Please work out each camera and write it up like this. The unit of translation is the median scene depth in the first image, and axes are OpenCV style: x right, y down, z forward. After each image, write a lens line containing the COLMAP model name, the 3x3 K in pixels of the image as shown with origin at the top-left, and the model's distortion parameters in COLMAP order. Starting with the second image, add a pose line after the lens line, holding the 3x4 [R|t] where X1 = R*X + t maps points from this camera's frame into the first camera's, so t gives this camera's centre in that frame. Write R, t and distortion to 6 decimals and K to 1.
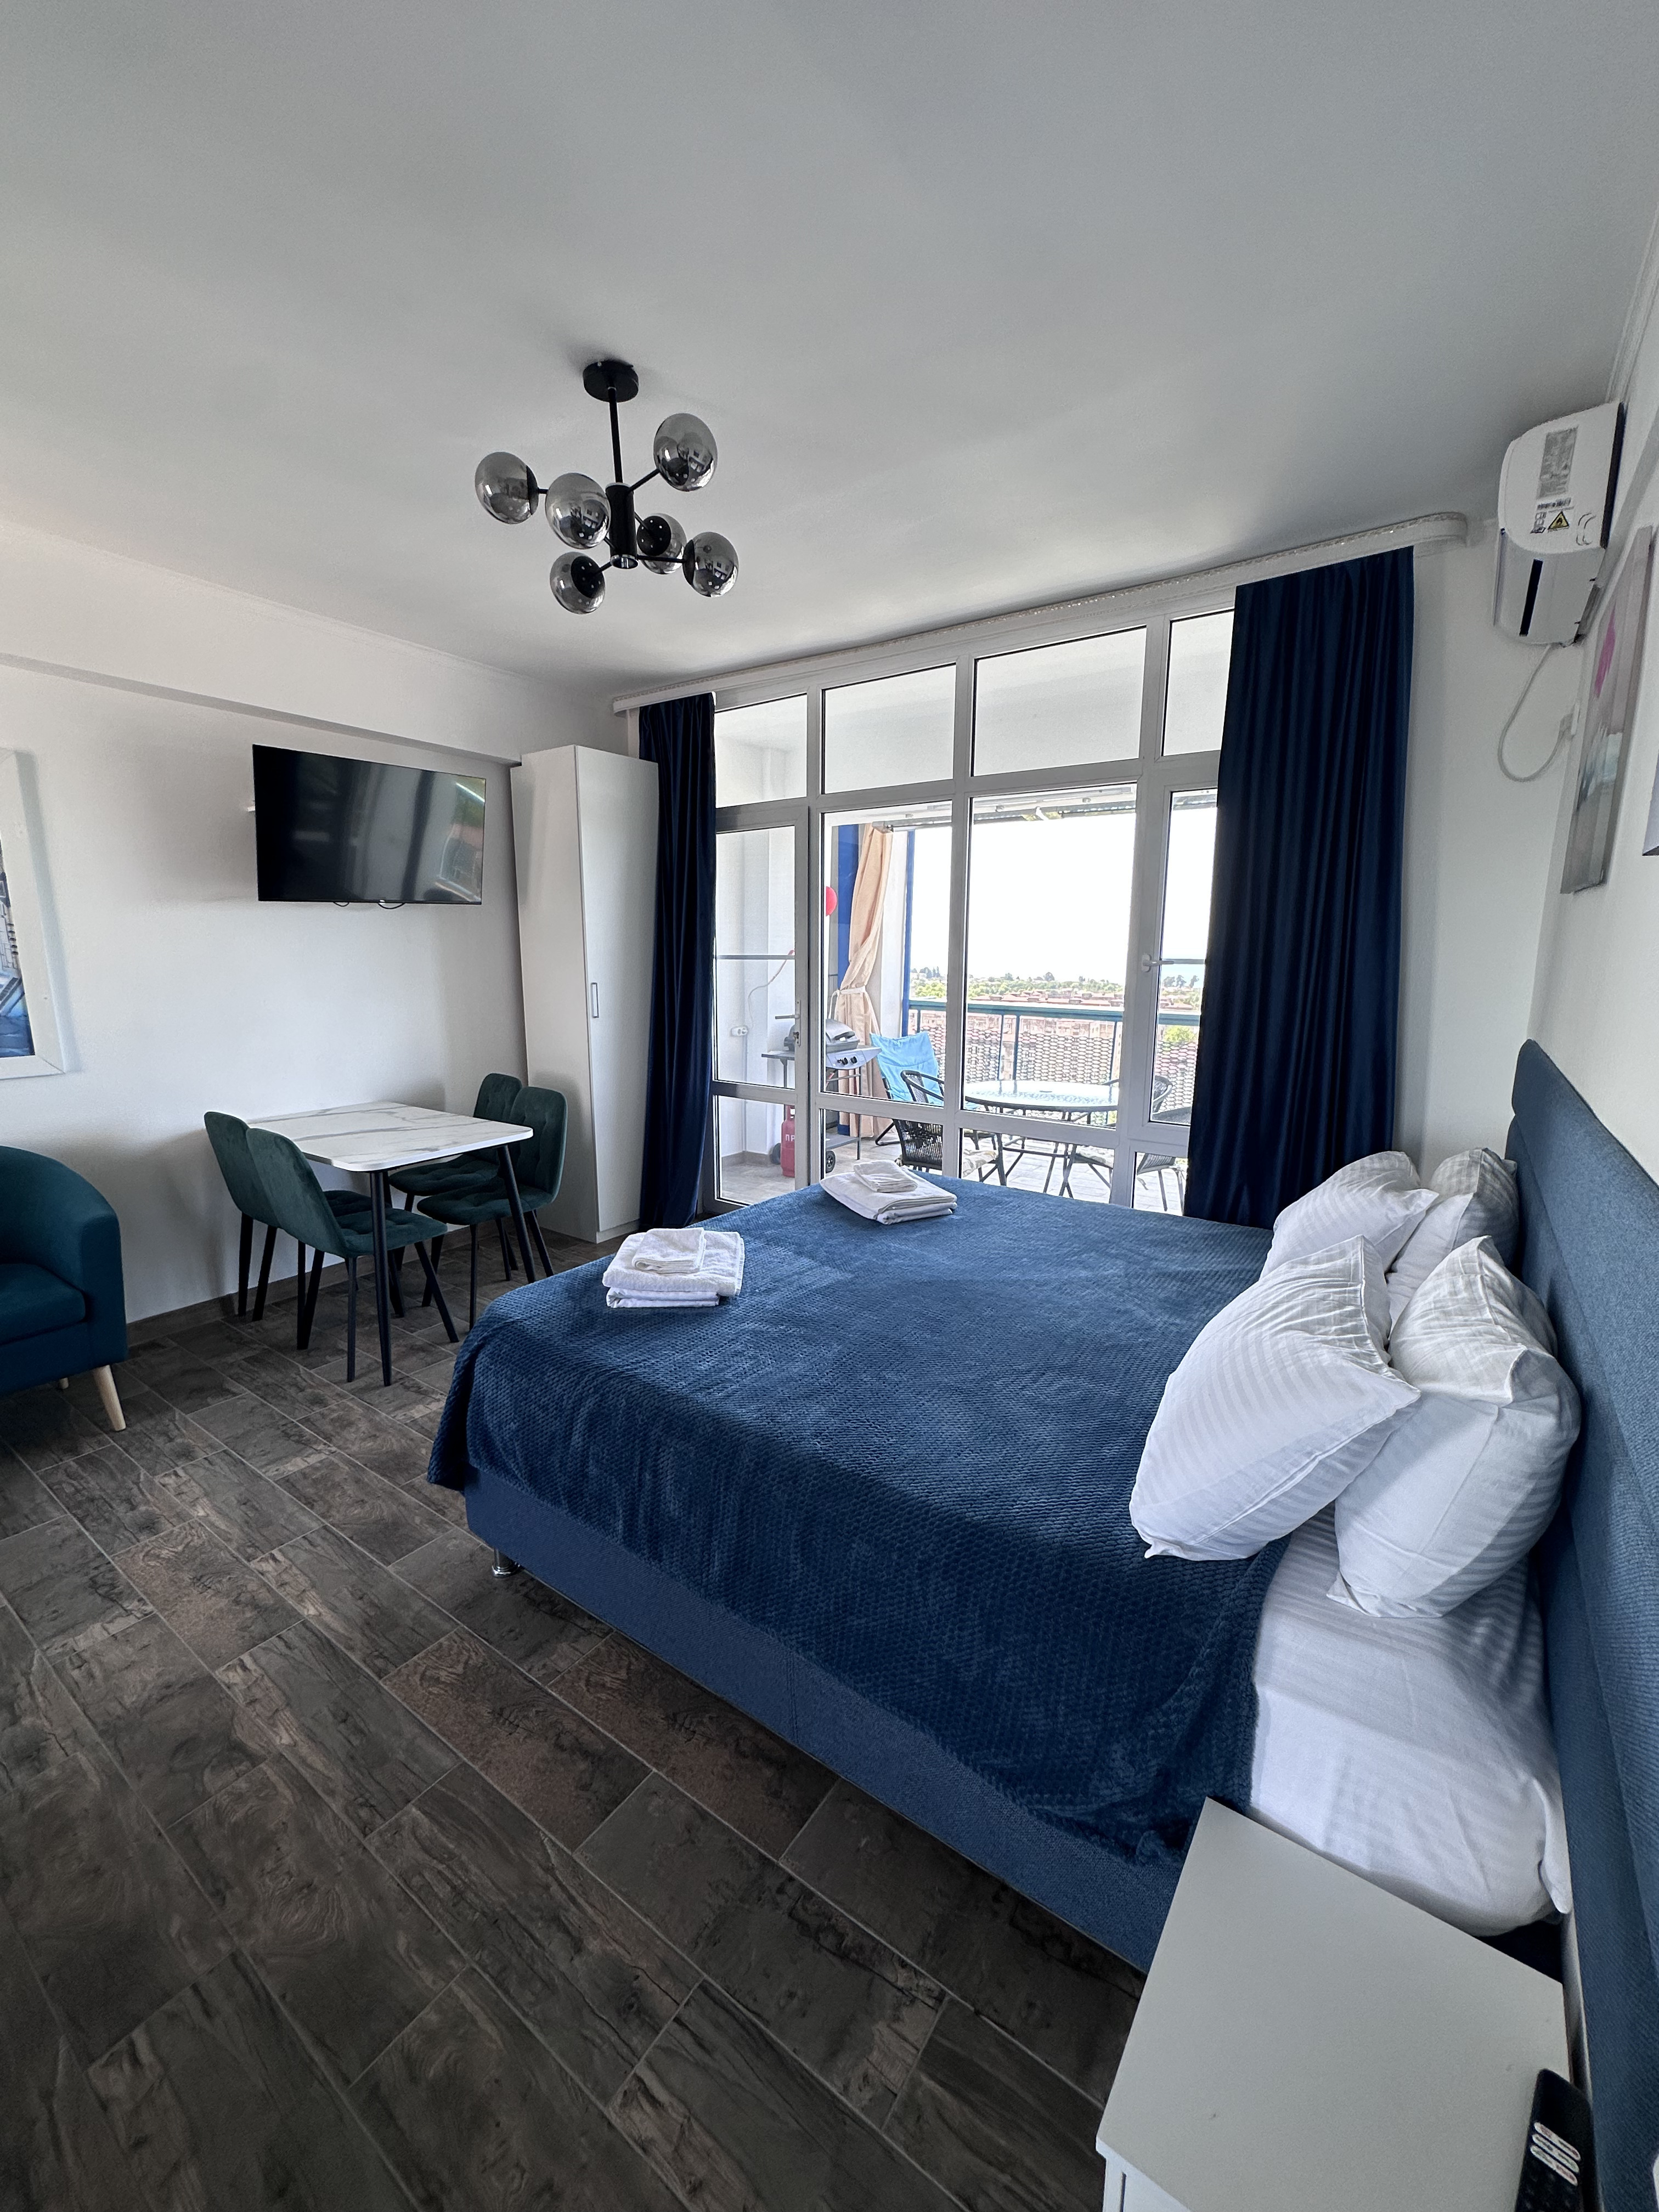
lens RADIAL K [[881.9, 0, 829.4], [0, 881.9, 1105.8], [0, 0, 1]] dist [-0.005193, 0.001225]
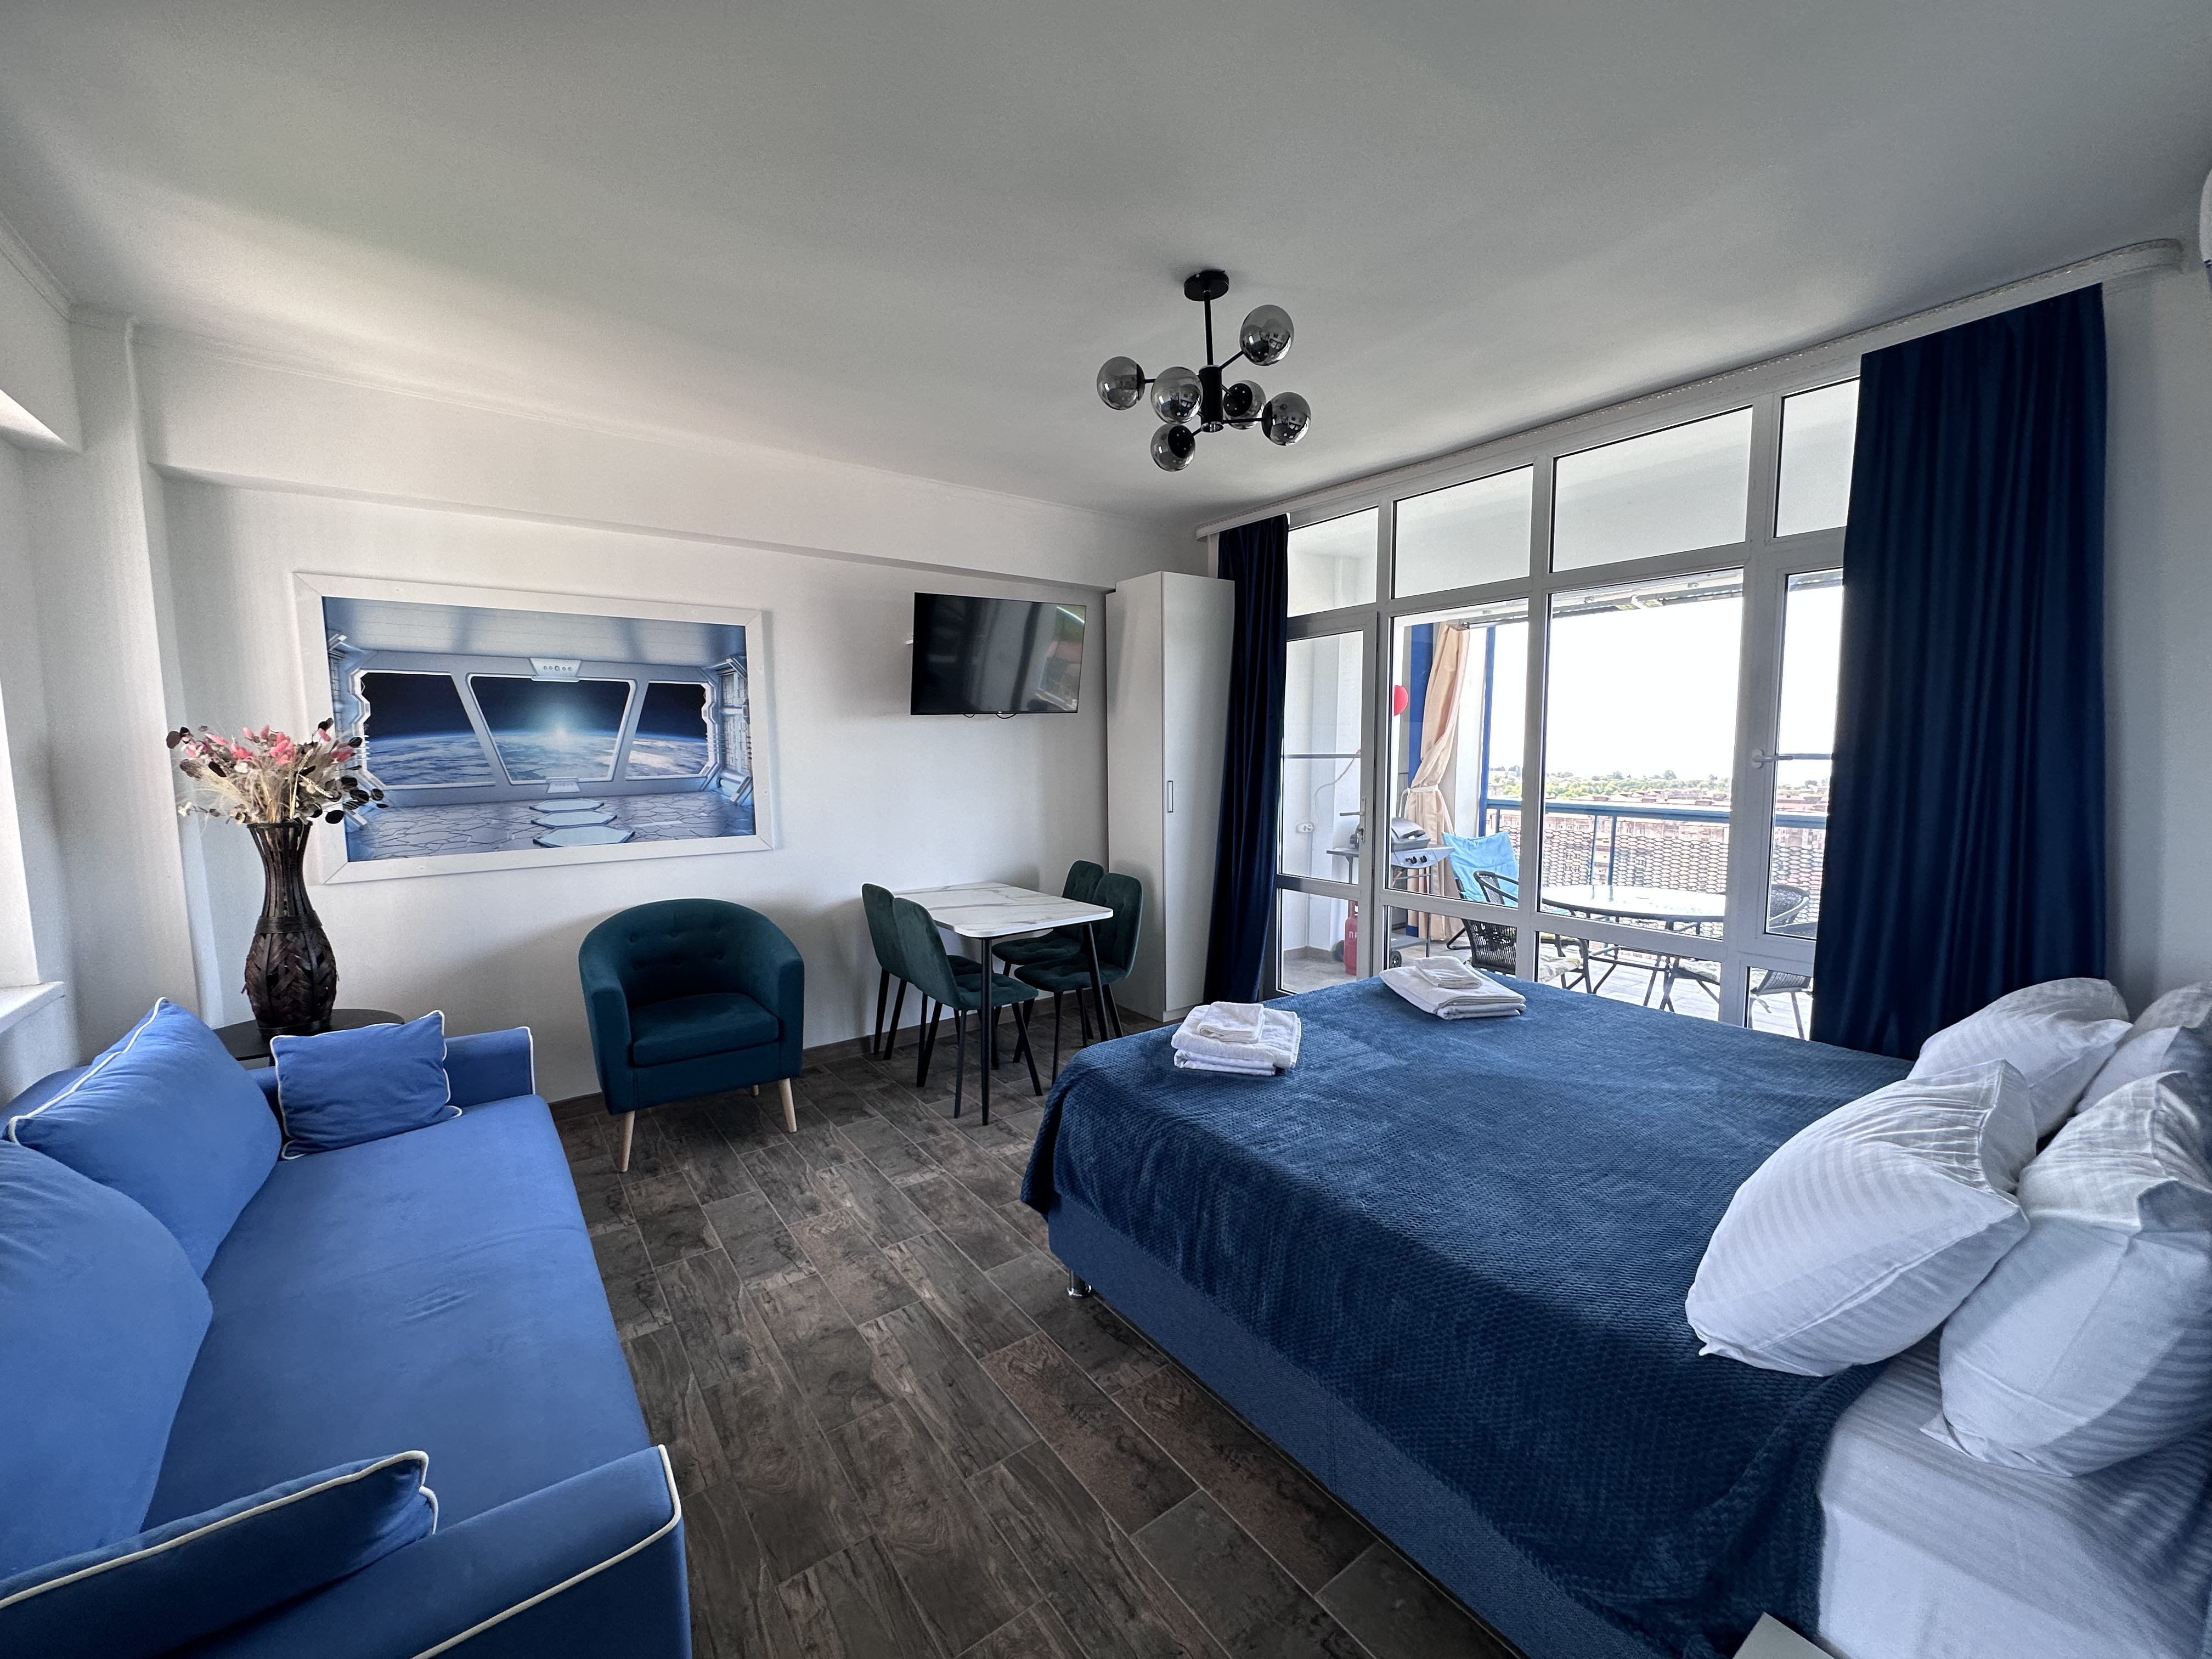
lens RADIAL K [[881.9, 0, 1106.4], [0, 881.9, 827.8], [0, 0, 1]] dist [-0.005193, 0.001225]
pose [[0.947177, 0.016749, -0.320274, 0.019904], [-0.044298, 0.995896, -0.078924, 0.018384], [0.317638, 0.088943, 0.944031, -0.113138]]
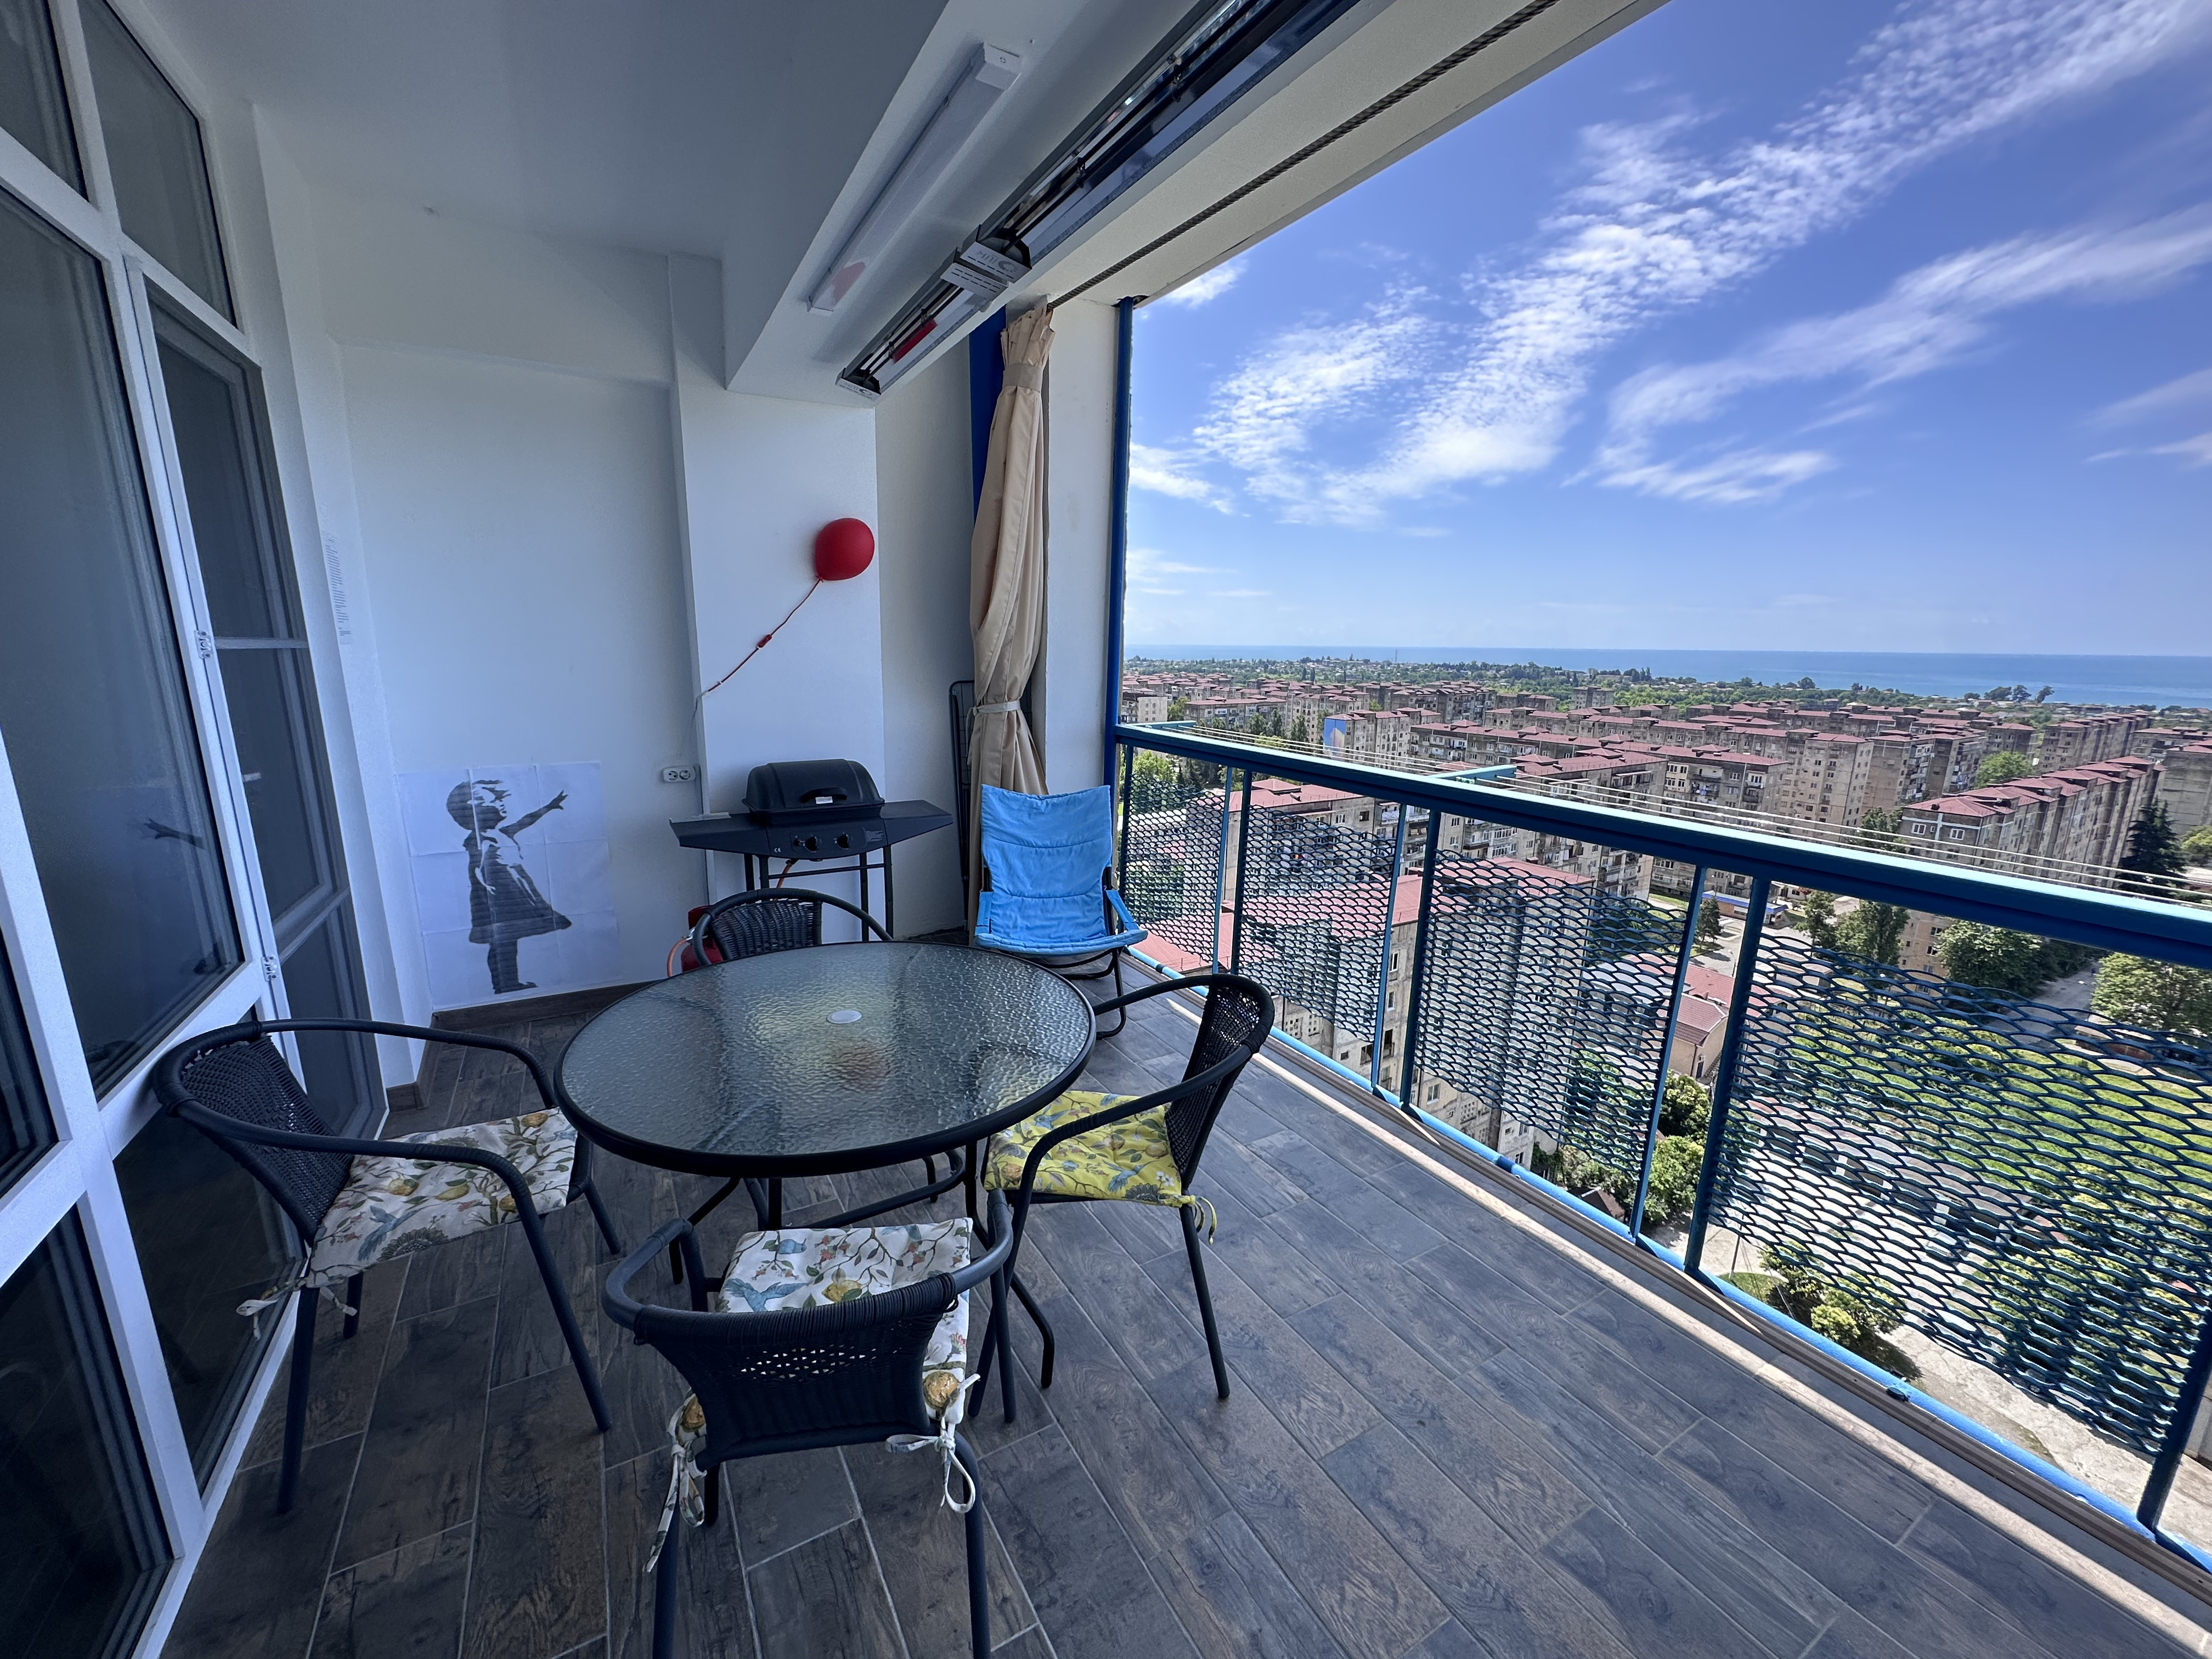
lens RADIAL K [[881.9, 0, 1106.0], [0, 881.9, 835.3], [0, 0, 1]] dist [-0.005193, 0.001225]
pose [[0.910727, 0.091449, -0.402756, 1.103109], [-0.077056, 0.995678, 0.051836, -0.273719], [0.405756, -0.016174, 0.913838, 1.581893]]
